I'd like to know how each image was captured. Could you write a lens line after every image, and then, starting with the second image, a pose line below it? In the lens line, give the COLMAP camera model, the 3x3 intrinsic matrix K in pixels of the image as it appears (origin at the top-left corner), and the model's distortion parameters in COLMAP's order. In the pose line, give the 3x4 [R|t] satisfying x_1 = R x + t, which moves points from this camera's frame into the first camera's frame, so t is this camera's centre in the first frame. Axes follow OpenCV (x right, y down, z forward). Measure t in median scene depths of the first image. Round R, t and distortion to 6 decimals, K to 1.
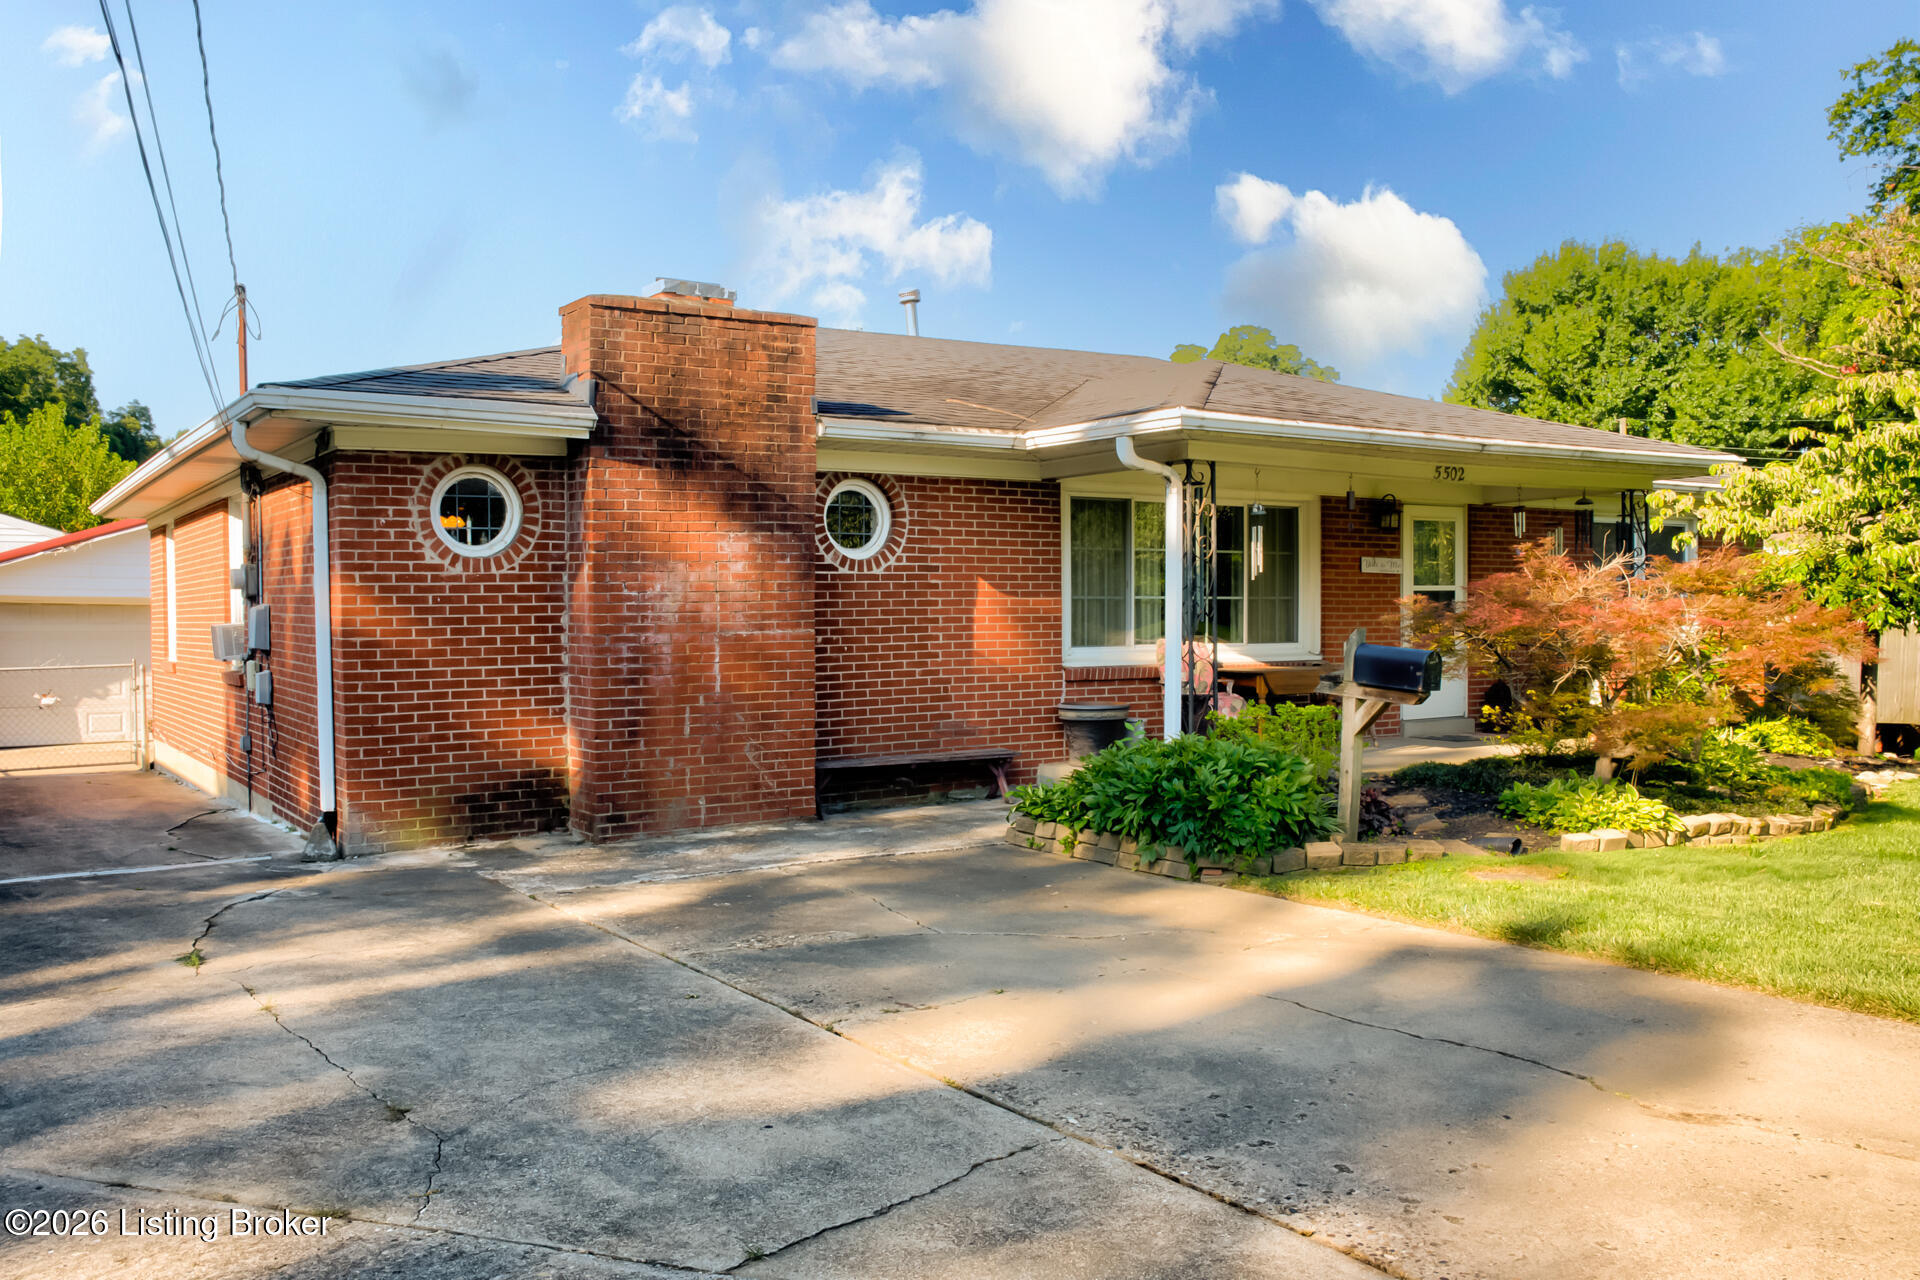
lens RADIAL K [[1596.7, 0, 960.4], [0, 1596.7, 643.9], [0, 0, 1]] dist [-0.066248, 0.055420]
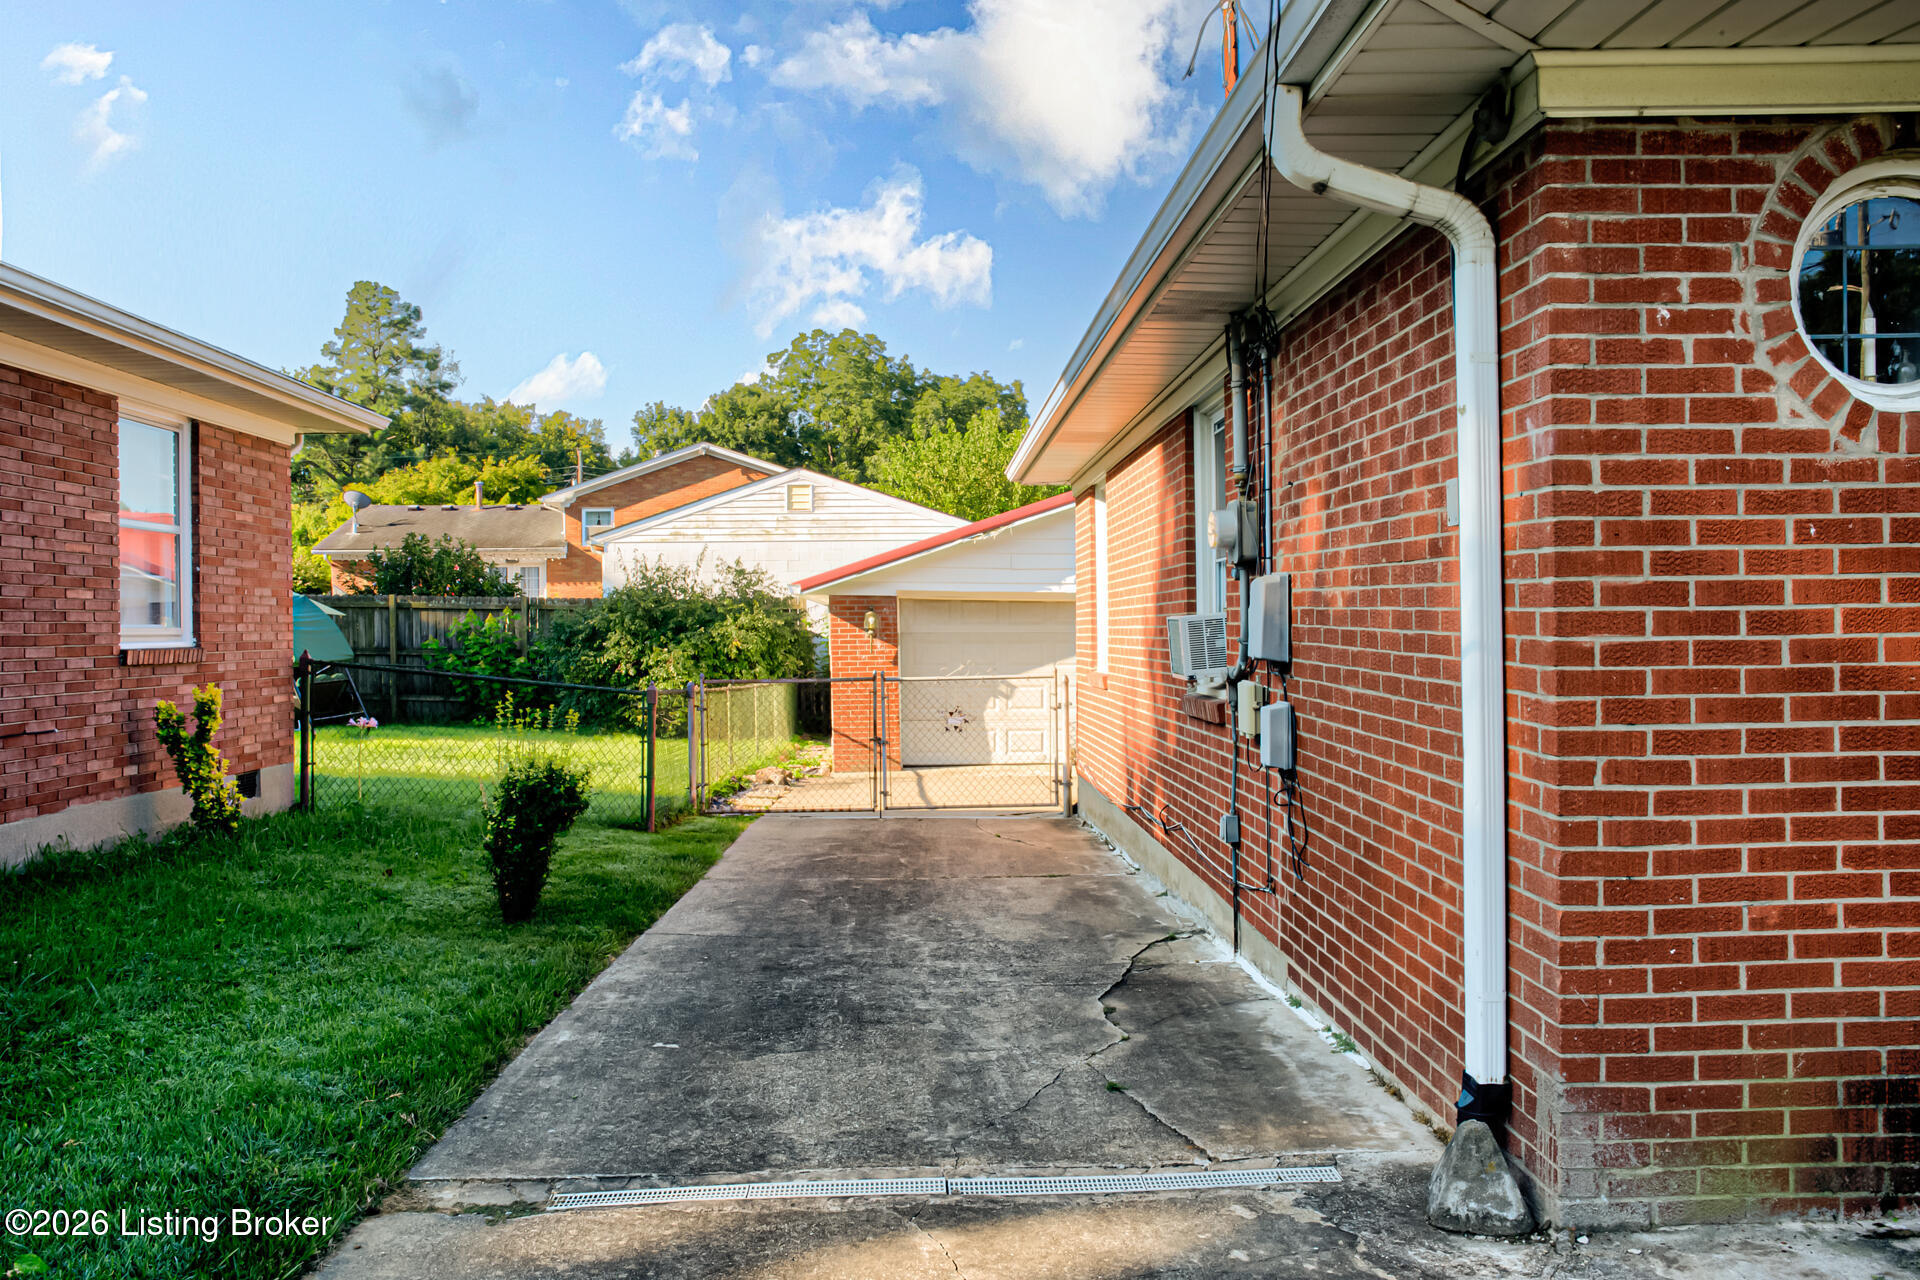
lens RADIAL K [[1706.2, 0, 961.7], [0, 1706.2, 631.0], [0, 0, 1]] dist [-0.035869, 0.028508]
pose [[0.857194, 0.002563, -0.514988, -0.289773], [-0.008672, 0.999918, -0.009459, -0.000054], [0.514921, 0.012574, 0.857145, 0.561823]]
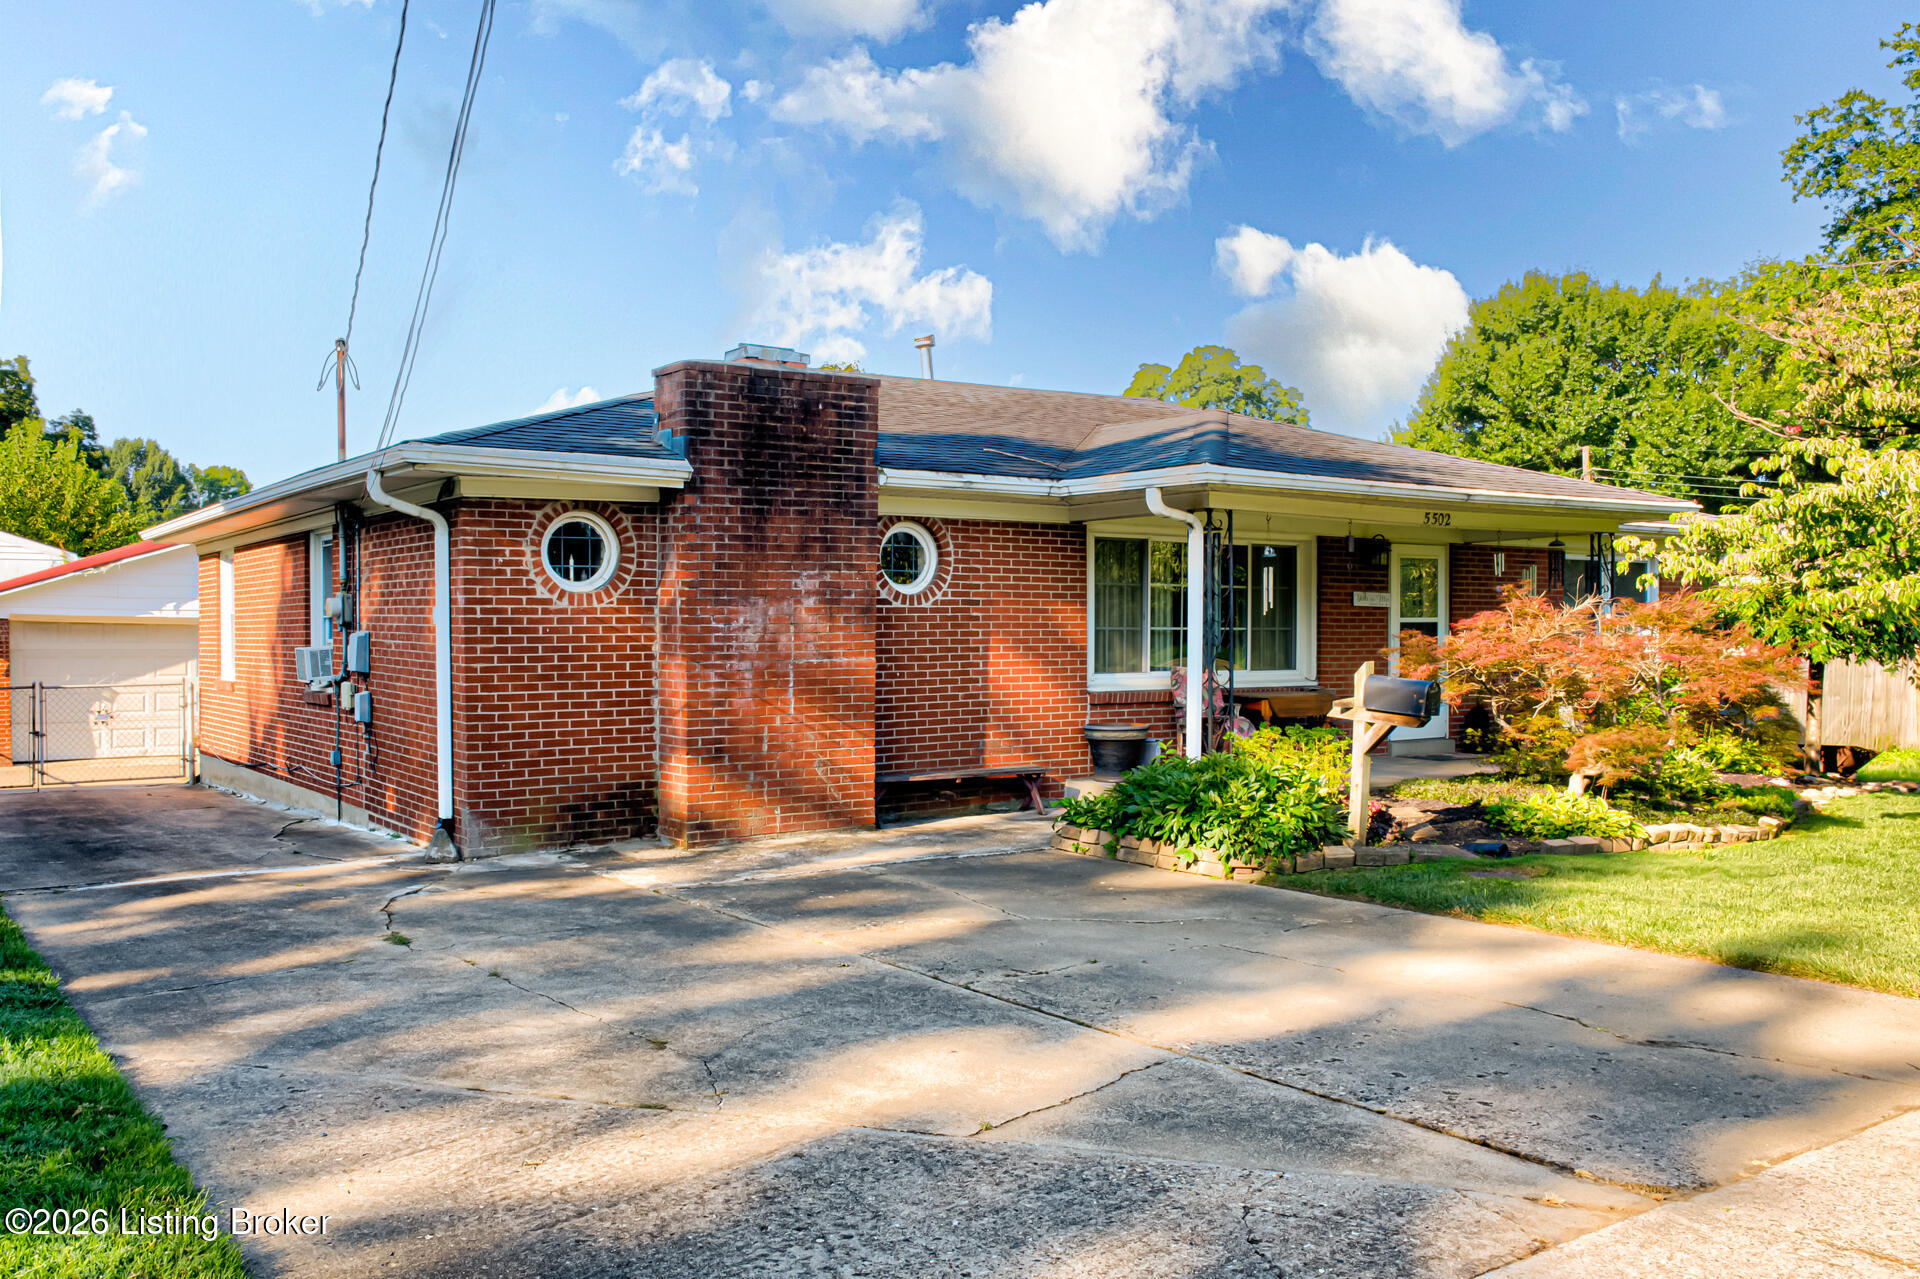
lens RADIAL K [[1596.7, 0, 952.9], [0, 1596.7, 643.9], [0, 0, 1]] dist [-0.066248, 0.055420]
pose [[0.999839, 0.005072, 0.017225, -0.060064], [-0.004870, 0.999919, -0.011754, -0.006141], [-0.017283, 0.011669, 0.999783, -0.127024]]
